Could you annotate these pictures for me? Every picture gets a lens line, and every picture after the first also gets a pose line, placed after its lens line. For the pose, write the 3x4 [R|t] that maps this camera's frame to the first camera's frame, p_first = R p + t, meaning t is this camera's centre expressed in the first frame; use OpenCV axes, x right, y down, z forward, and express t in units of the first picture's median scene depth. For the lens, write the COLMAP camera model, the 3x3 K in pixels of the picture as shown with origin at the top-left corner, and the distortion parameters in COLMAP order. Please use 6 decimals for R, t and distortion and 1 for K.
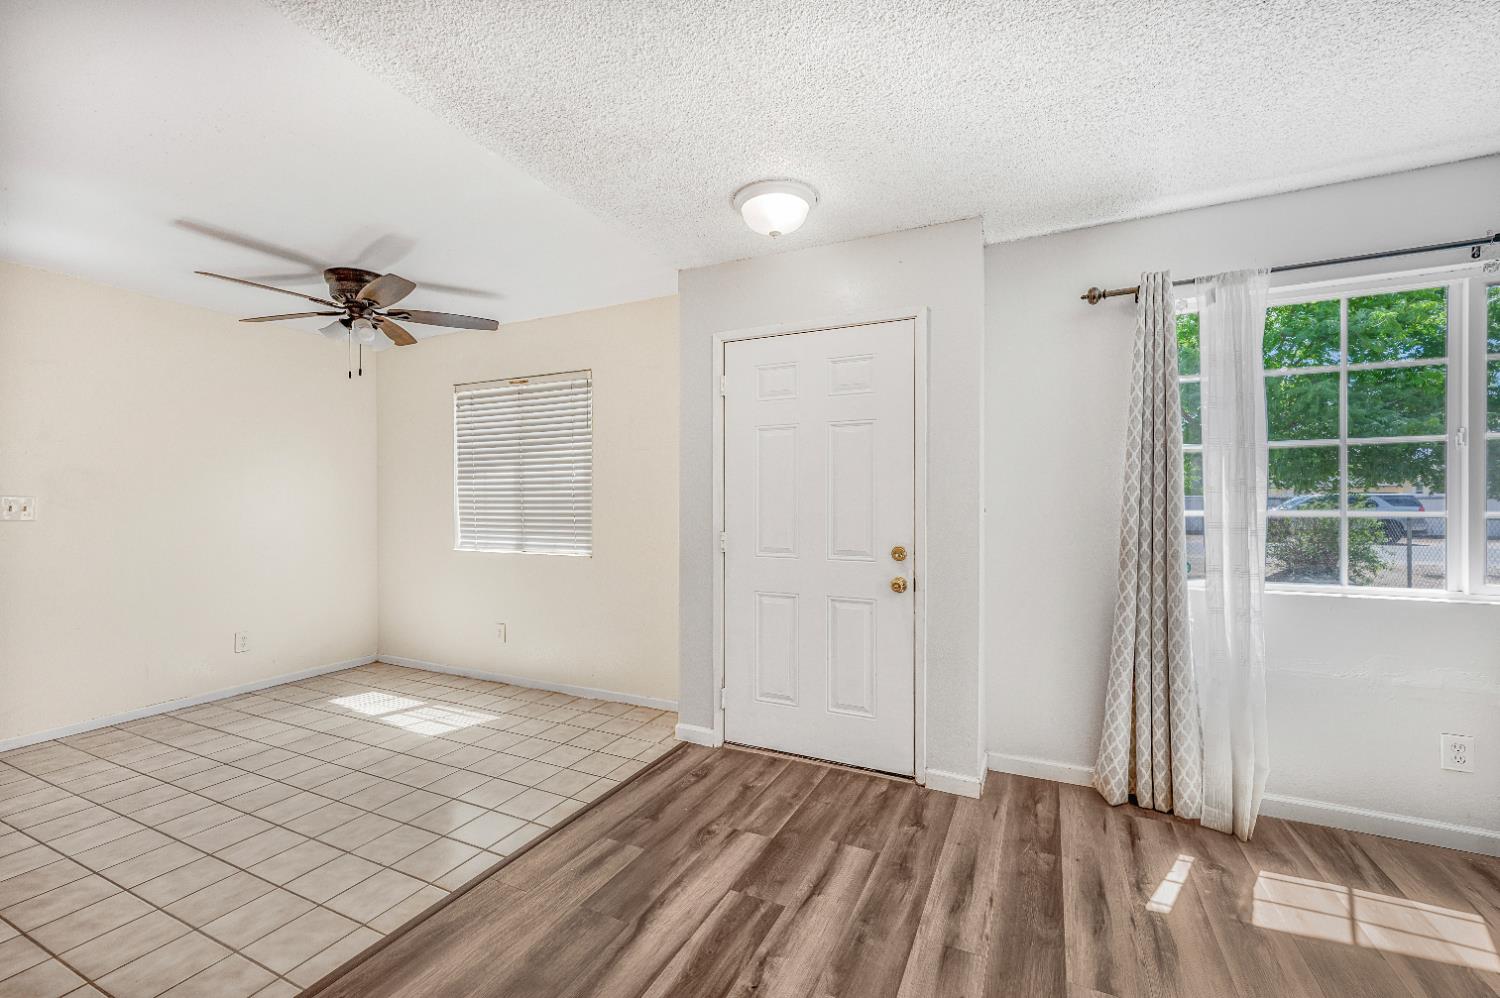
lens RADIAL K [[609.7, 0, 749.7], [0, 609.7, 511.2], [0, 0, 1]] dist [0.003199, 0.001267]
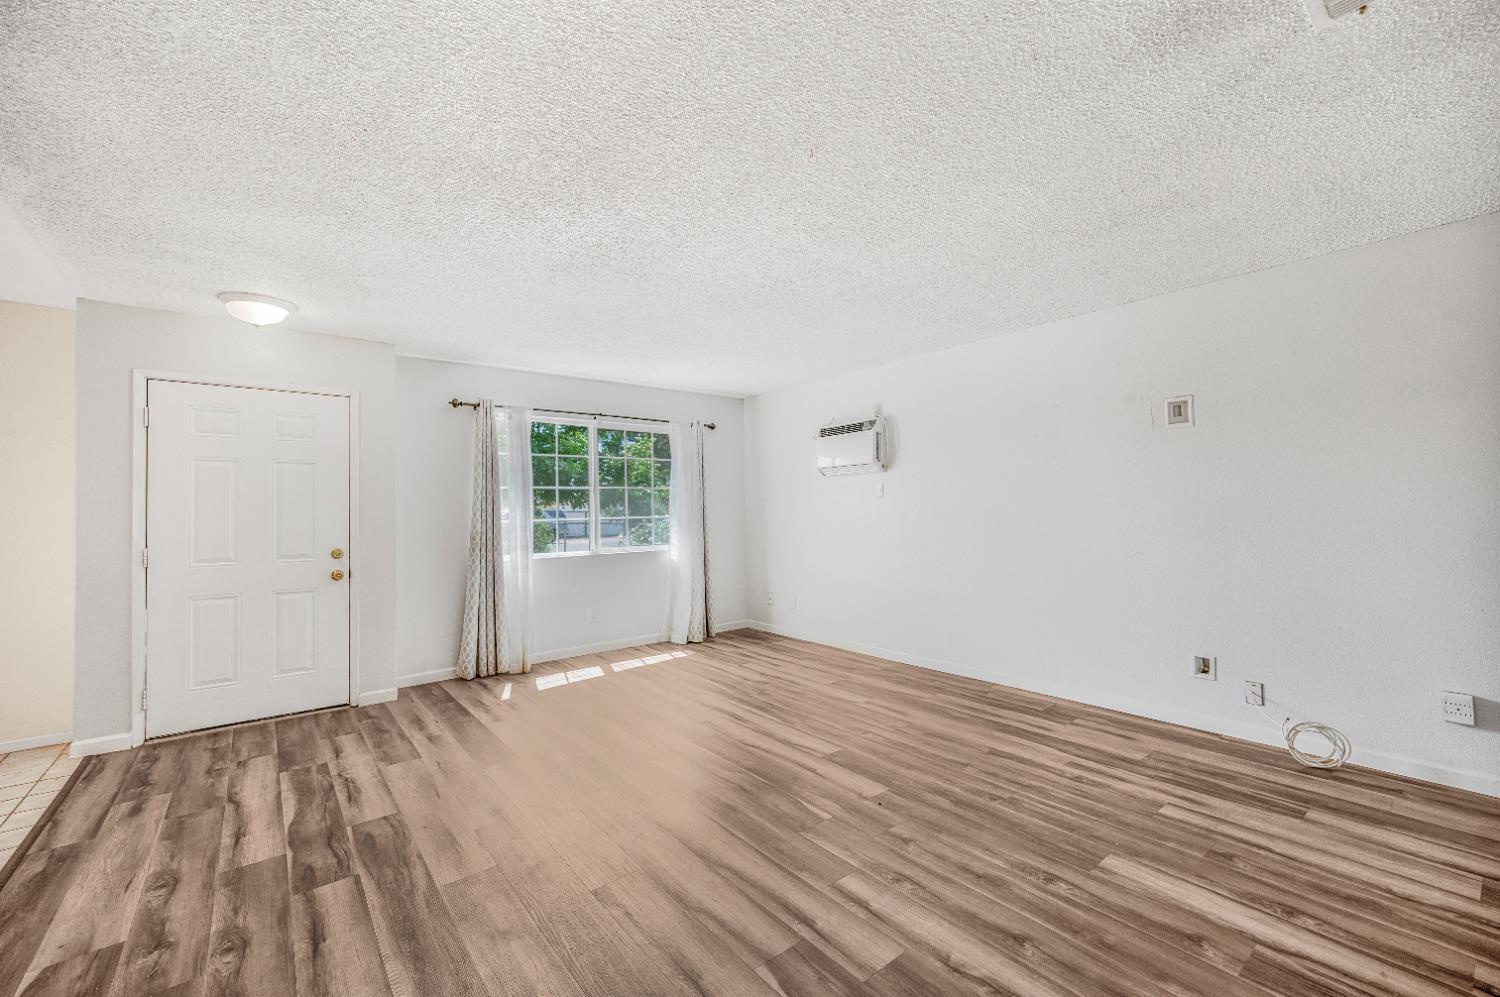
lens RADIAL K [[609.7, 0, 762.7], [0, 609.7, 500.0], [0, 0, 1]] dist [0.003199, 0.001267]
pose [[0.422065, 0.007969, 0.906531, -0.731354], [0.021454, 0.999594, -0.018776, -0.011886], [-0.906312, 0.027373, 0.421722, -0.616671]]
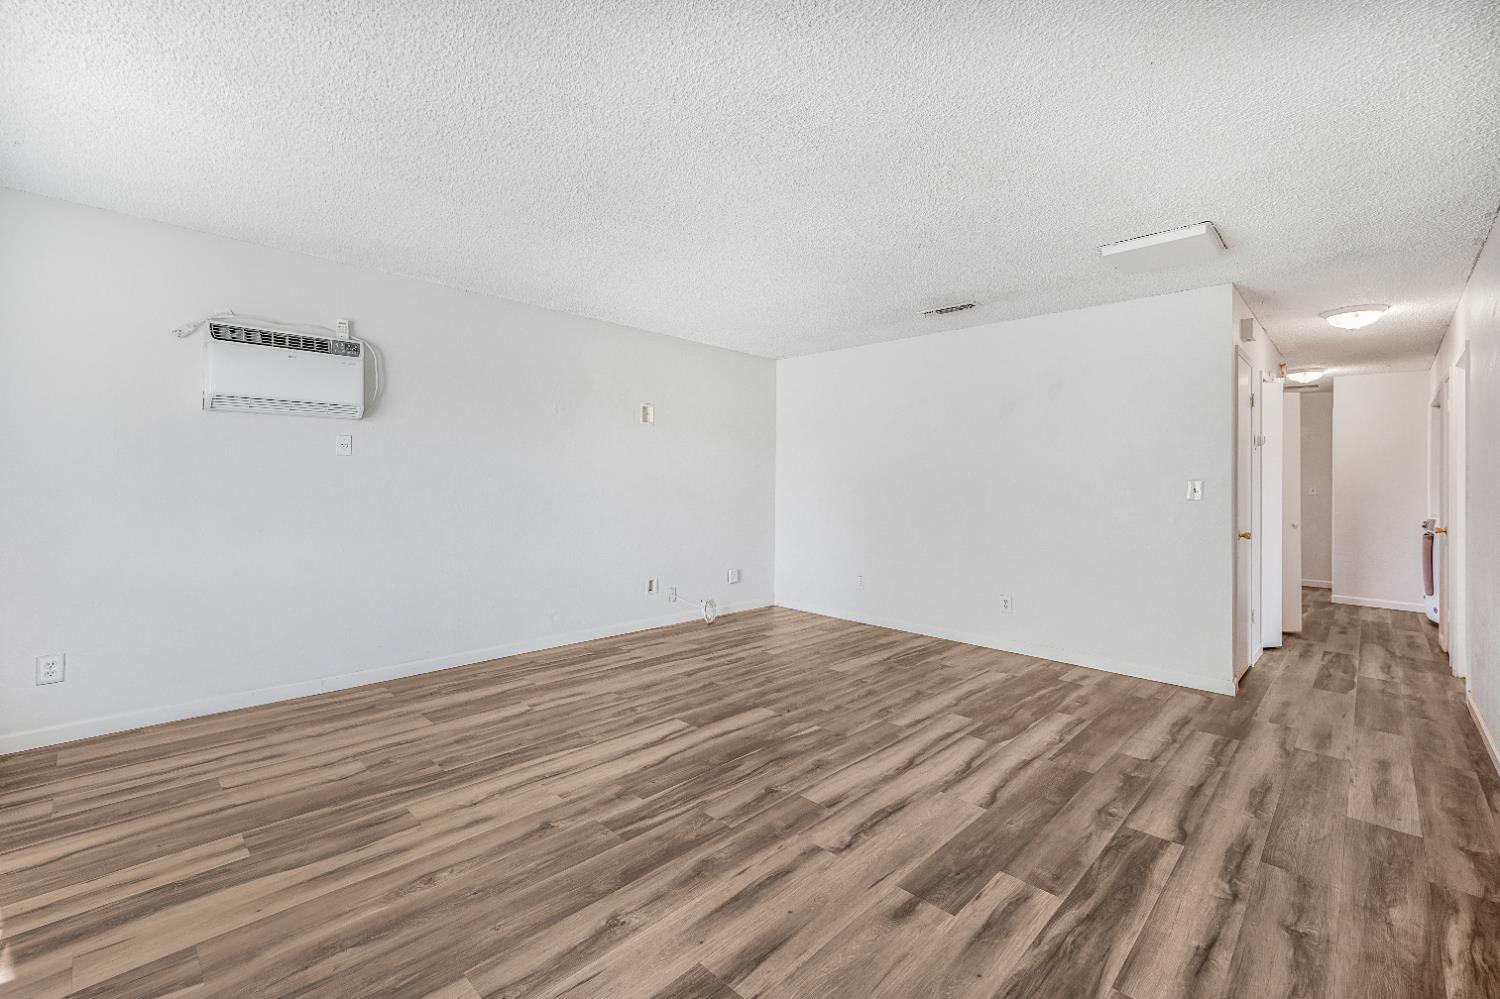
lens RADIAL K [[634.5, 0, 734.8], [0, 634.5, 493.0], [0, 0, 1]] dist [0.002330, 0.000016]
pose [[-0.941426, -0.018145, 0.336730, -0.030481], [-0.009848, 0.999605, 0.026330, -0.013618], [-0.337075, 0.021472, -0.941233, 0.999244]]
